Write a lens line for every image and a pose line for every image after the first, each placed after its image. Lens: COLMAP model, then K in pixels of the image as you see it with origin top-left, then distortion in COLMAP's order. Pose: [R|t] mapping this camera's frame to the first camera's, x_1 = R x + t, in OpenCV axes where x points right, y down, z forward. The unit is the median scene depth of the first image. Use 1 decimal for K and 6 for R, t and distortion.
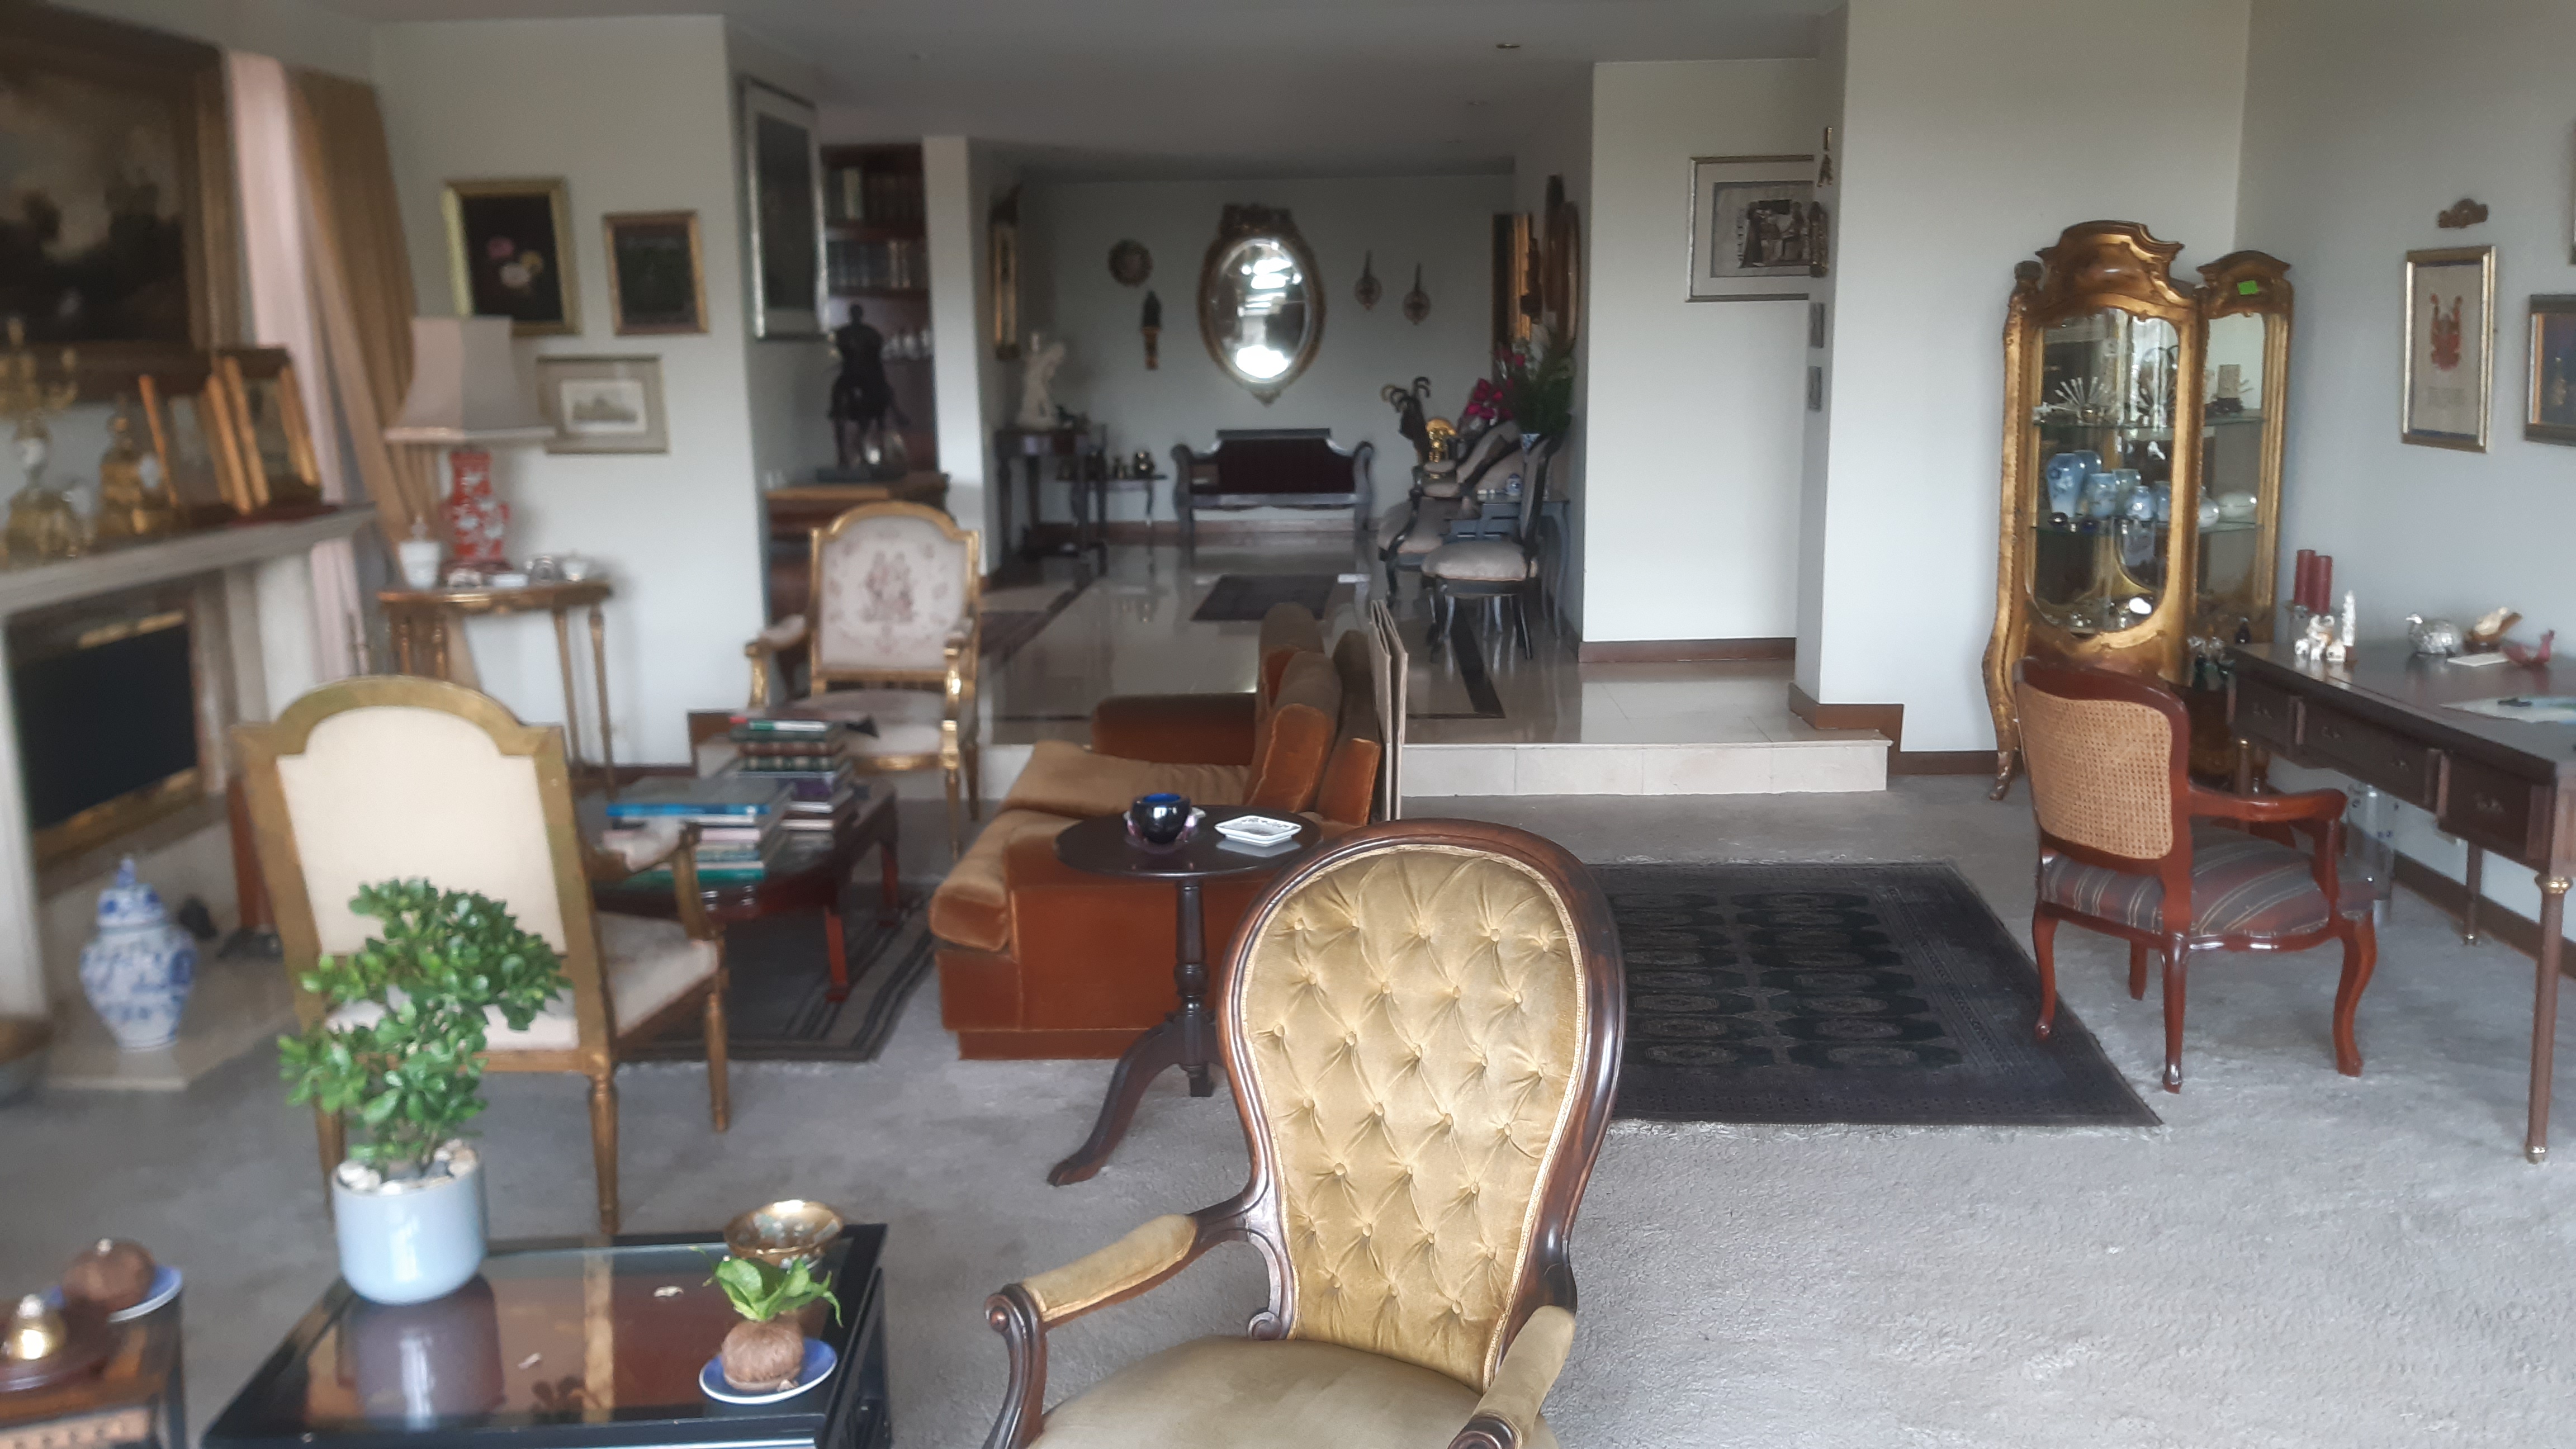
lens RADIAL K [[1991.4, 0, 1288.0], [0, 1991.4, 724.5], [0, 0, 1]] dist [0.100671, -0.170222]
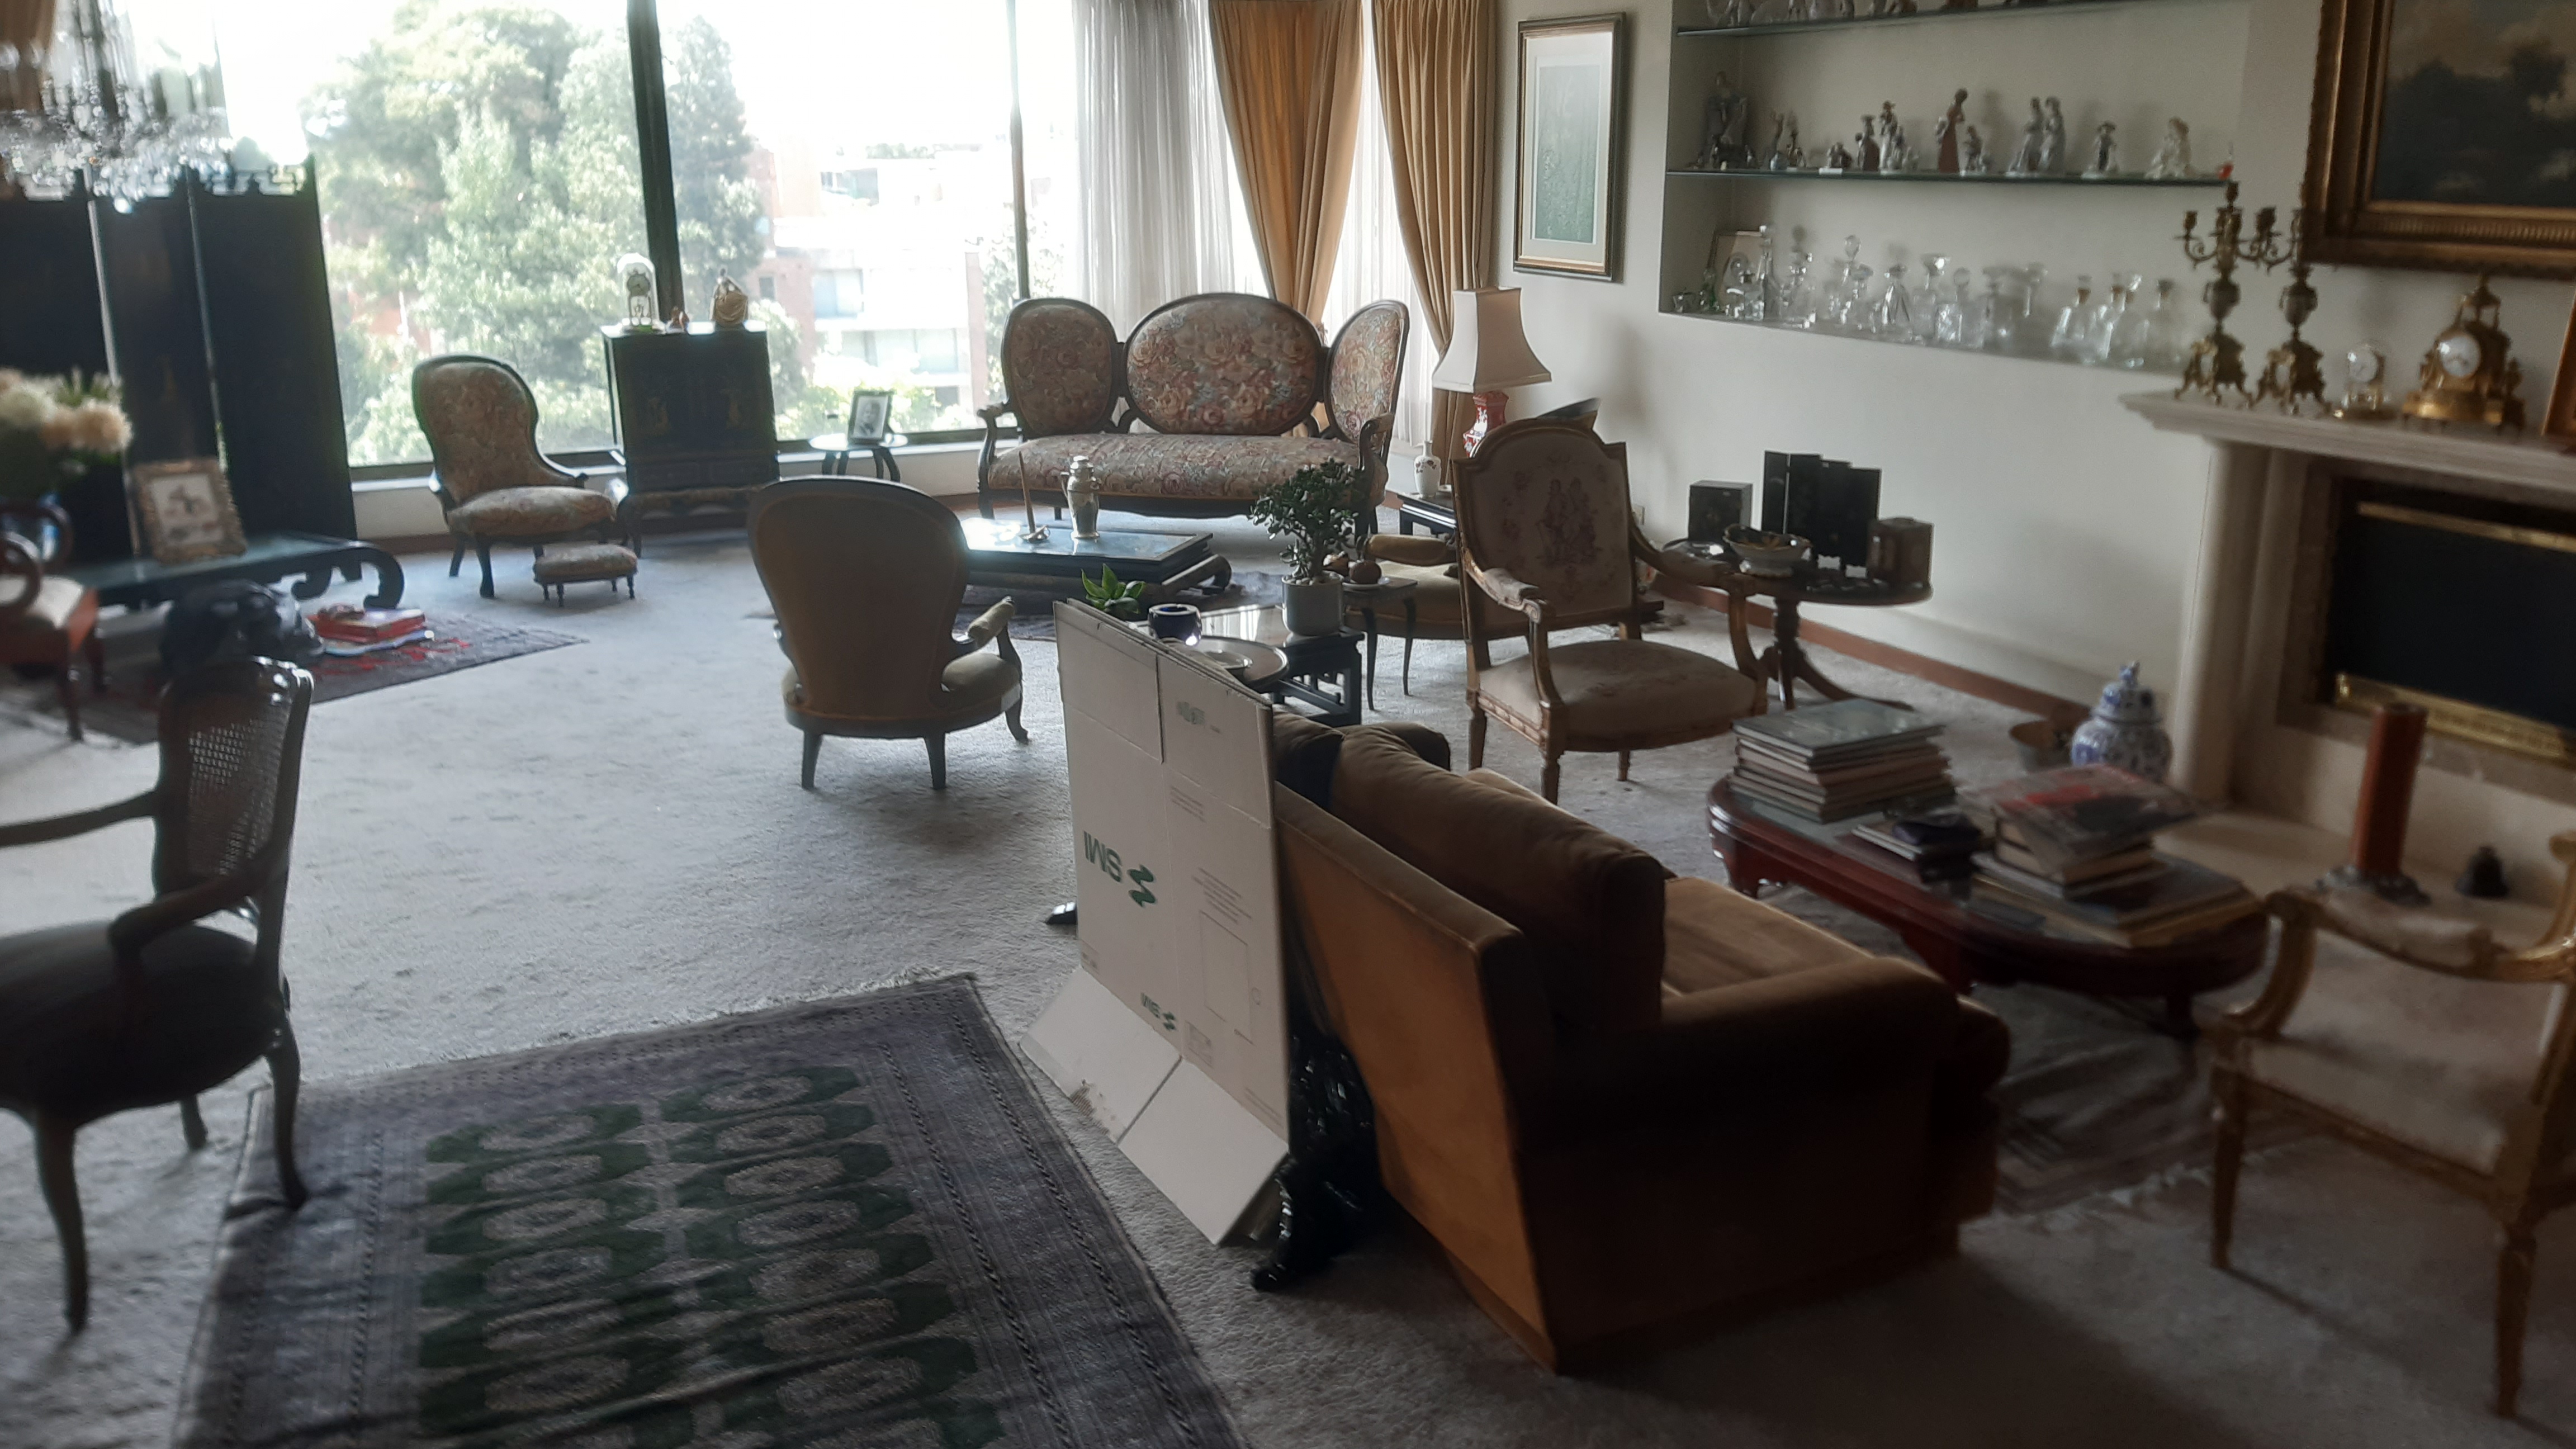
lens RADIAL K [[1991.4, 0, 1288.0], [0, 1991.4, 724.5], [0, 0, 1]] dist [0.100671, -0.170222]
pose [[-0.885912, 0.144218, -0.440865, 0.341571], [-0.075377, 0.893047, 0.443605, -0.361479], [0.457689, 0.426226, -0.780290, 1.635718]]
